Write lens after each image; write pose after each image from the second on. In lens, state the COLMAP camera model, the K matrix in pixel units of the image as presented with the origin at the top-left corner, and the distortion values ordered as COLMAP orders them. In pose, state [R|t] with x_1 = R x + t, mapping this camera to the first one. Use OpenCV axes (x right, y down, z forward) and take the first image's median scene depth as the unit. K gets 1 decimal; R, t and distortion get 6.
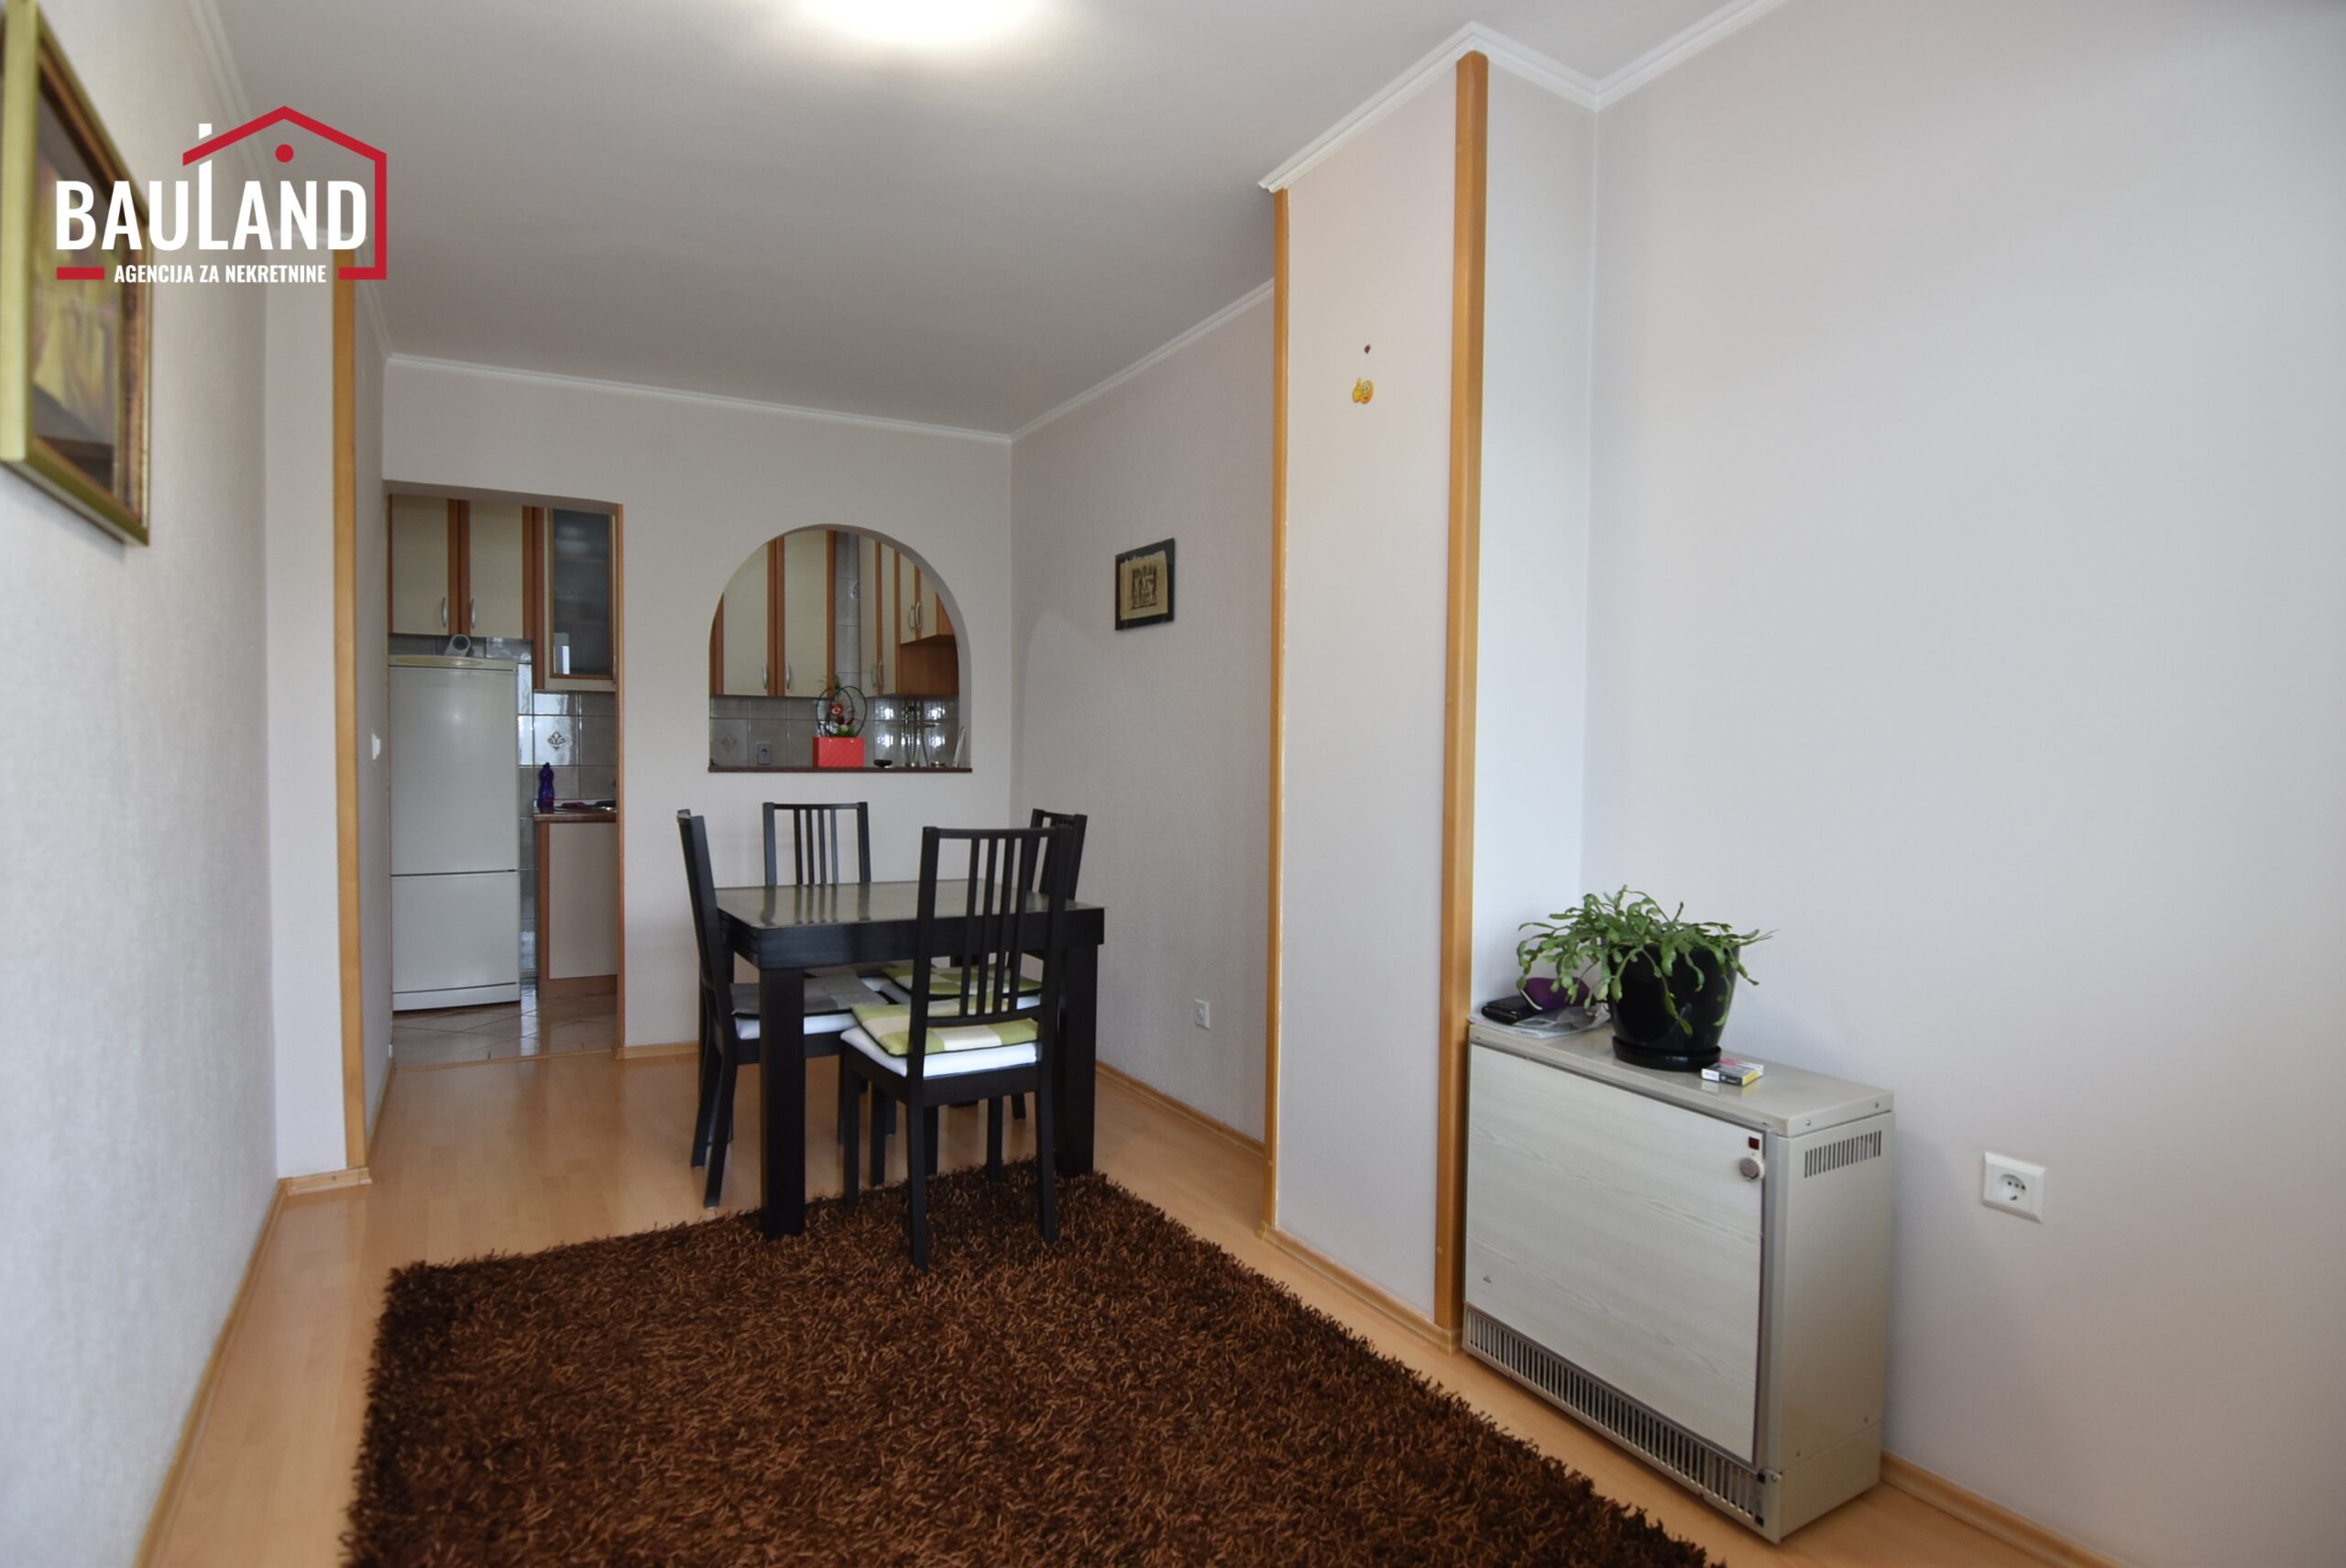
lens RADIAL K [[1144.8, 0, 1168.6], [0, 1144.8, 781.4], [0, 0, 1]] dist [-0.003626, -0.014234]
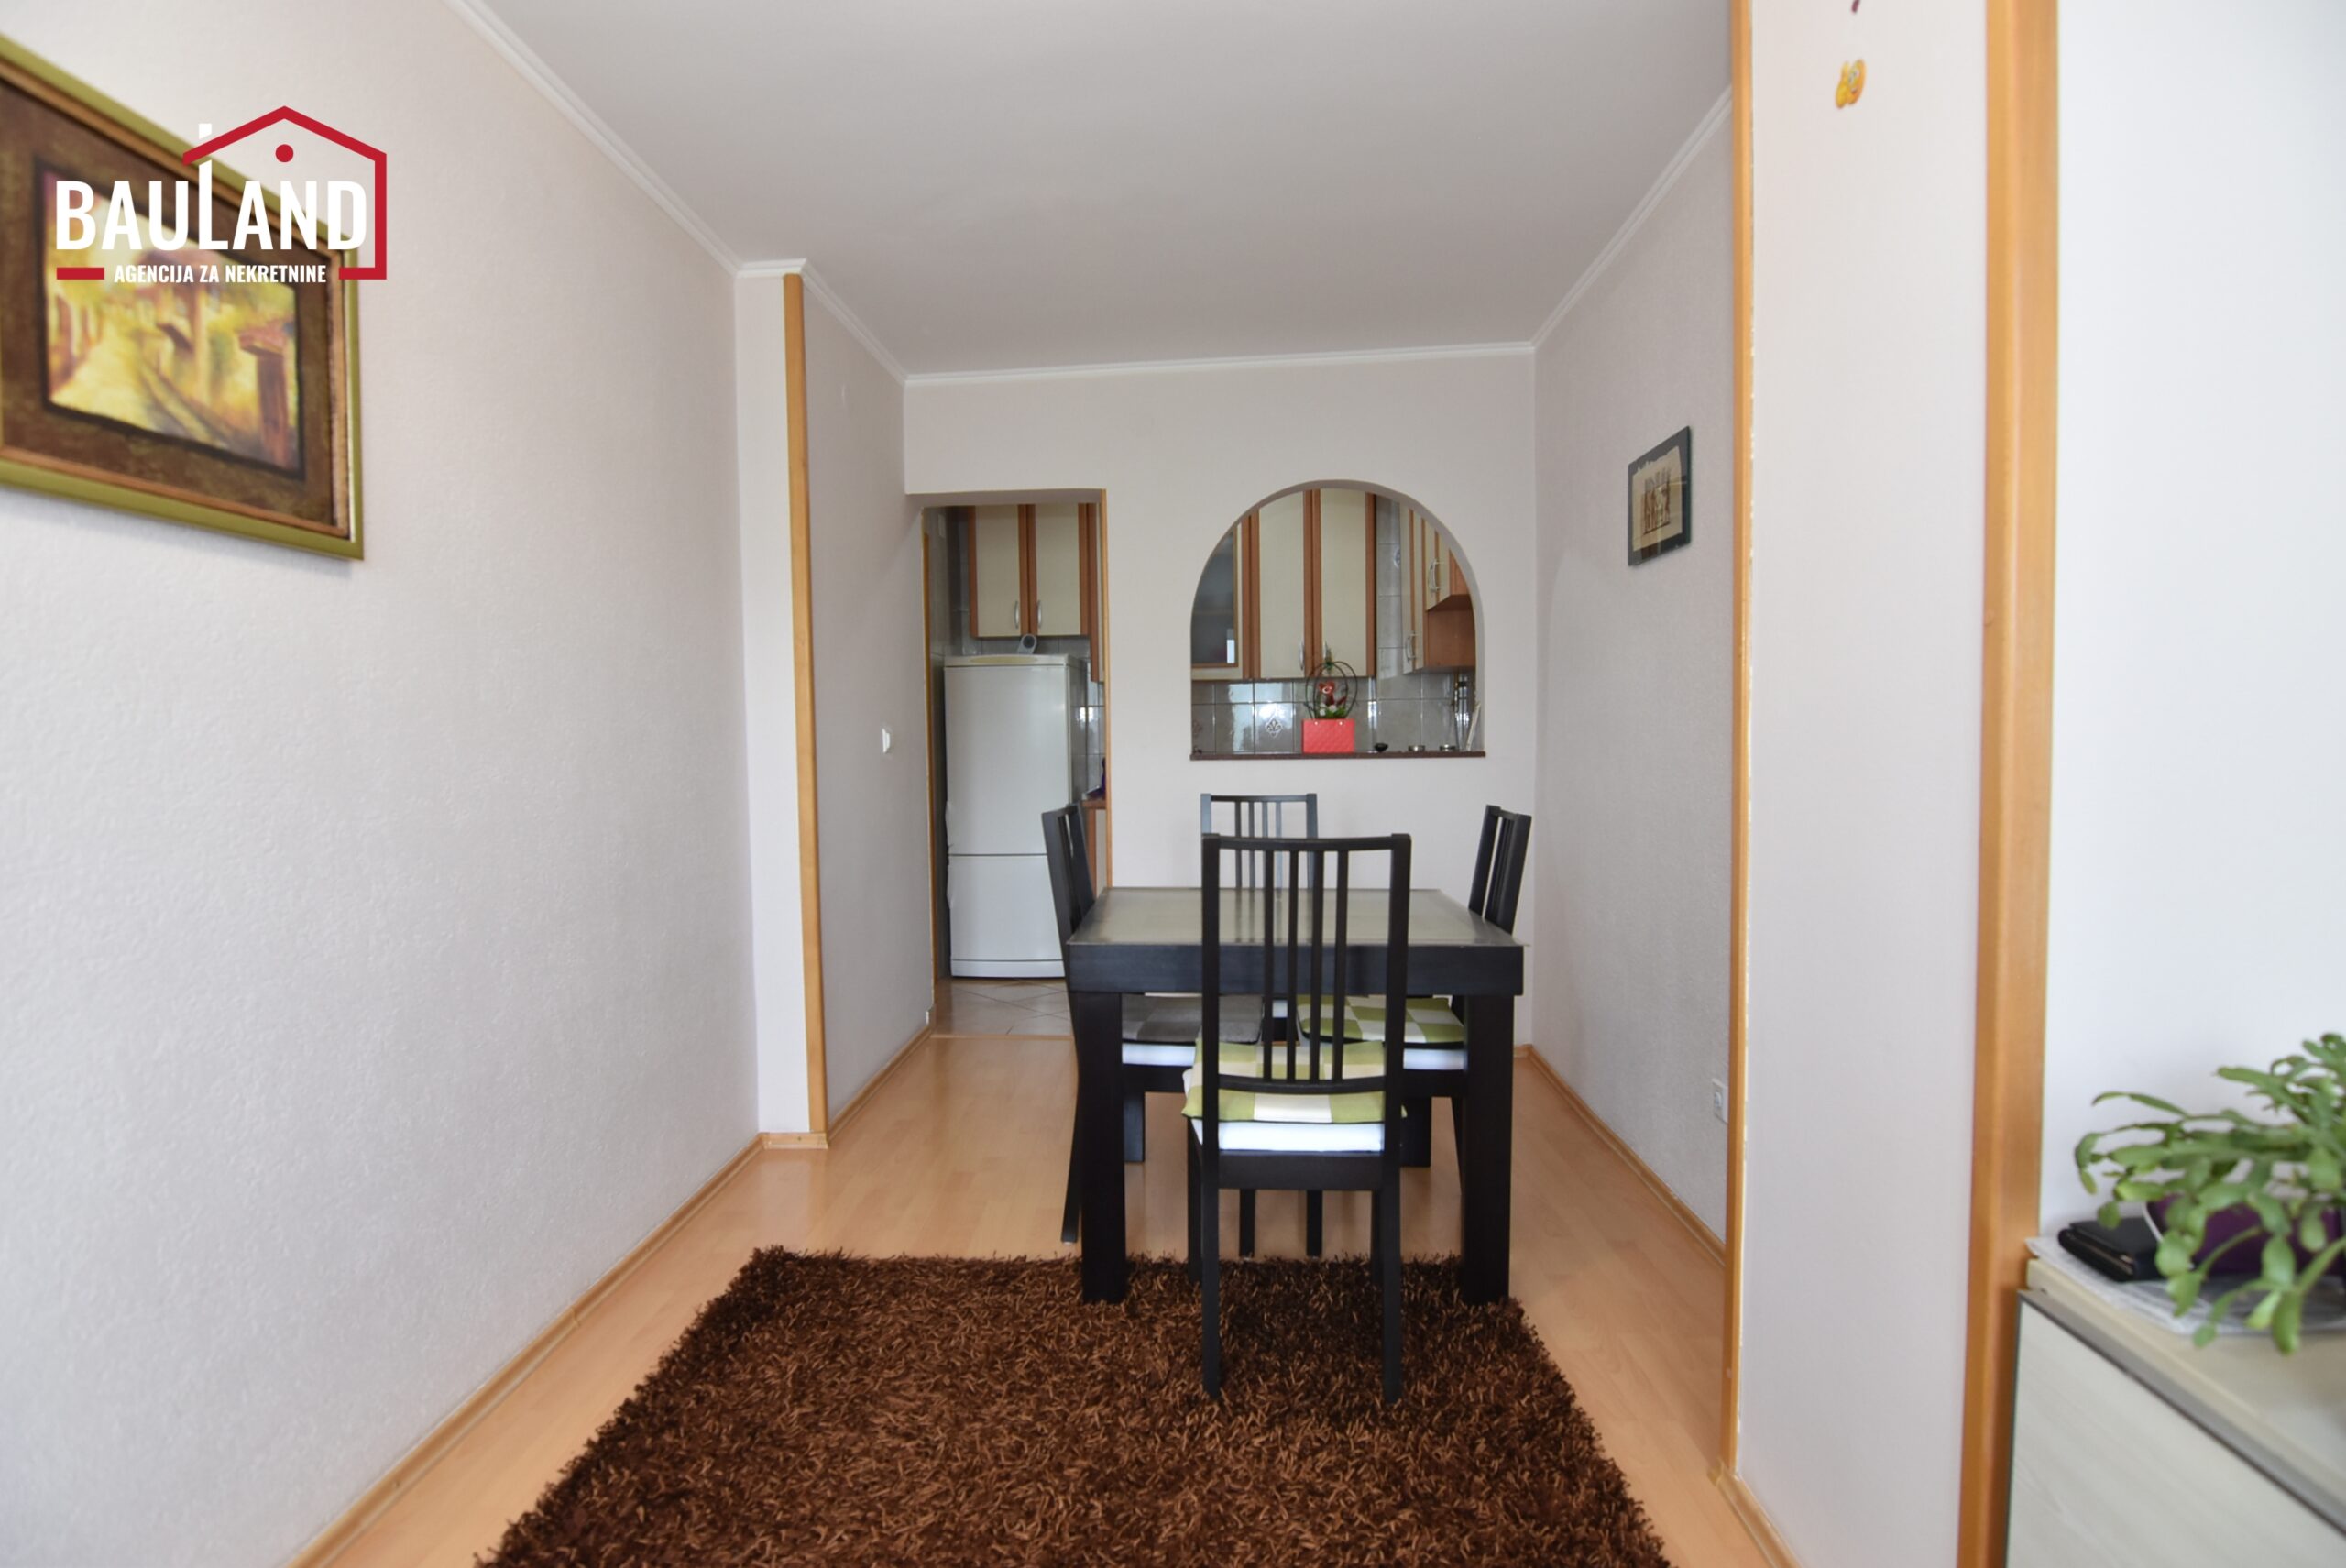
lens RADIAL K [[1149.8, 0, 1175.0], [0, 1149.8, 785.2], [0, 0, 1]] dist [0.003443, -0.022778]
pose [[0.831238, 0.002879, -0.555910, 0.183040], [0.007892, 0.999825, 0.016979, -0.005726], [0.555861, -0.018501, 0.831069, 0.302716]]
